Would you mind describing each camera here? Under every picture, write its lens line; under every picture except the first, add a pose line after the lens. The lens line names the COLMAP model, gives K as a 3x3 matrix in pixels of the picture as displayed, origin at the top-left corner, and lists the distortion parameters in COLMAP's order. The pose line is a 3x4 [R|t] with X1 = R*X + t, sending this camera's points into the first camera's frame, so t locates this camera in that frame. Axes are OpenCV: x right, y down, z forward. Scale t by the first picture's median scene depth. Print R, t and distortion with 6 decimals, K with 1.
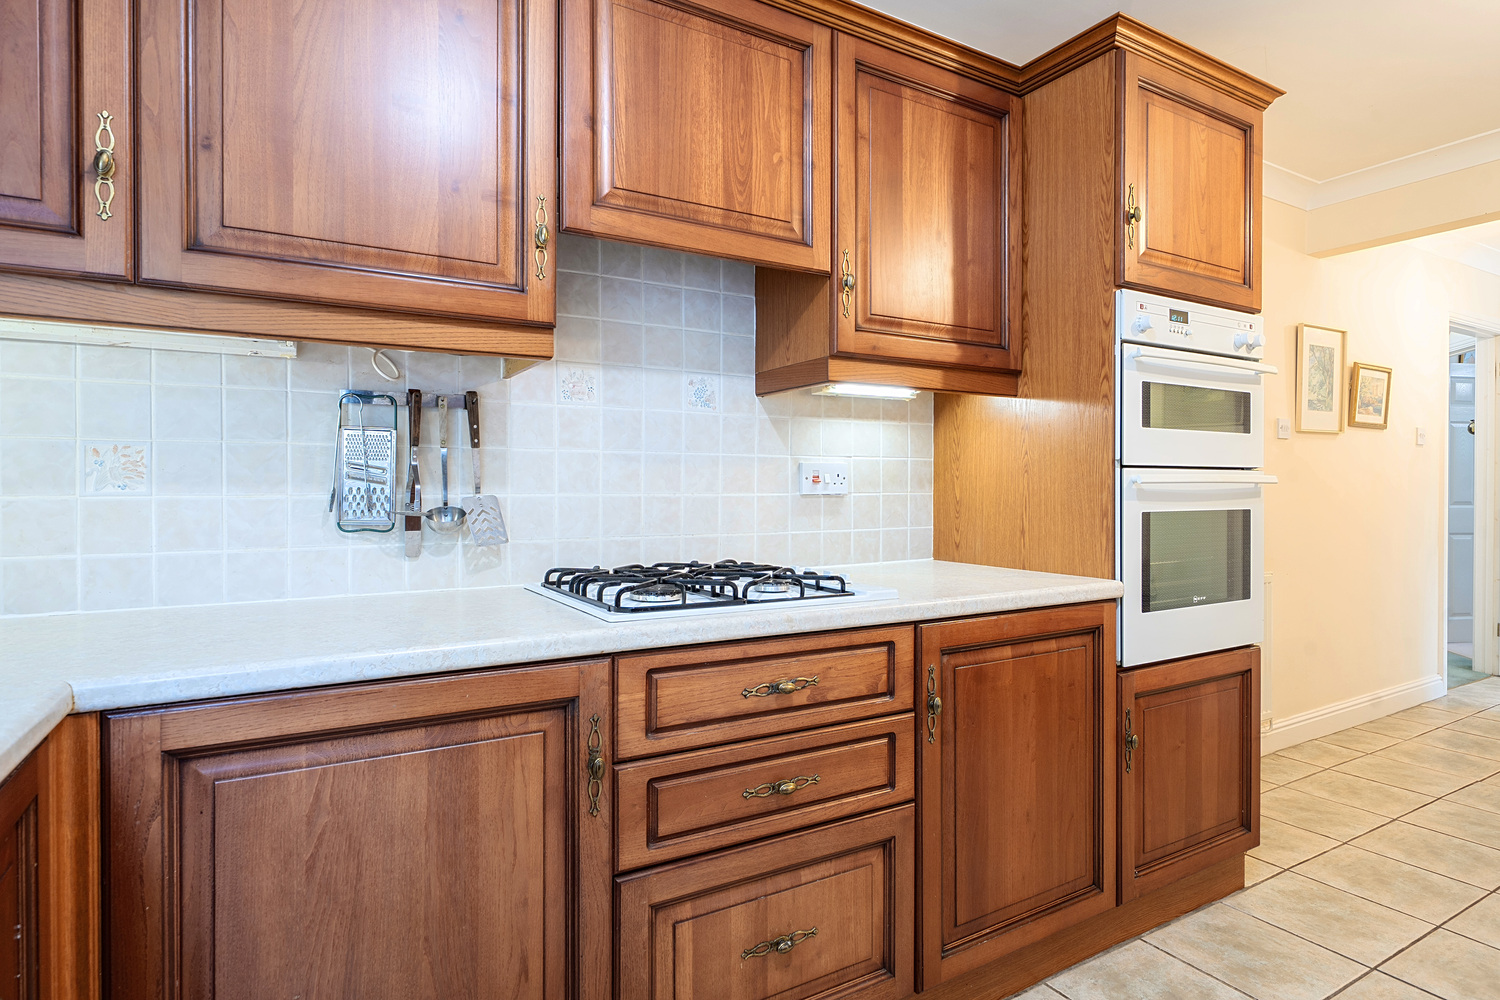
lens RADIAL K [[787.6, 0, 746.2], [0, 787.6, 487.8], [0, 0, 1]] dist [0.002946, 0.000203]
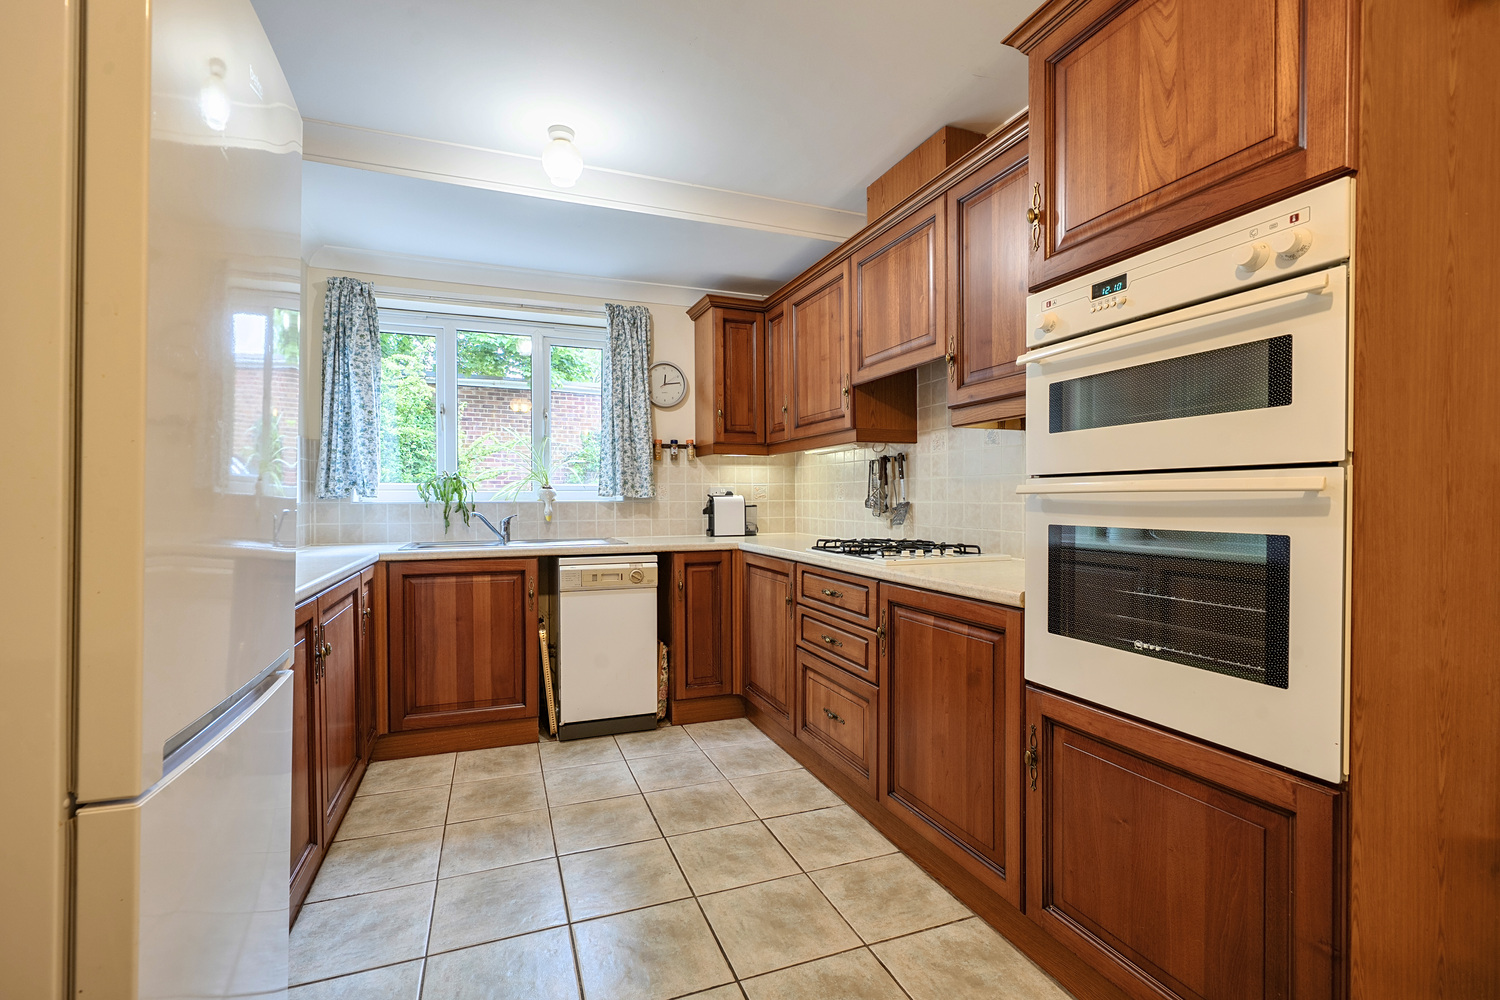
lens RADIAL K [[654.2, 0, 745.4], [0, 654.2, 505.2], [0, 0, 1]] dist [-0.001753, -0.000206]
pose [[-0.150253, 0.011254, -0.988584, 1.441986], [-0.002143, 0.999929, 0.011709, -0.000263], [0.988645, 0.003877, -0.150218, 0.831270]]
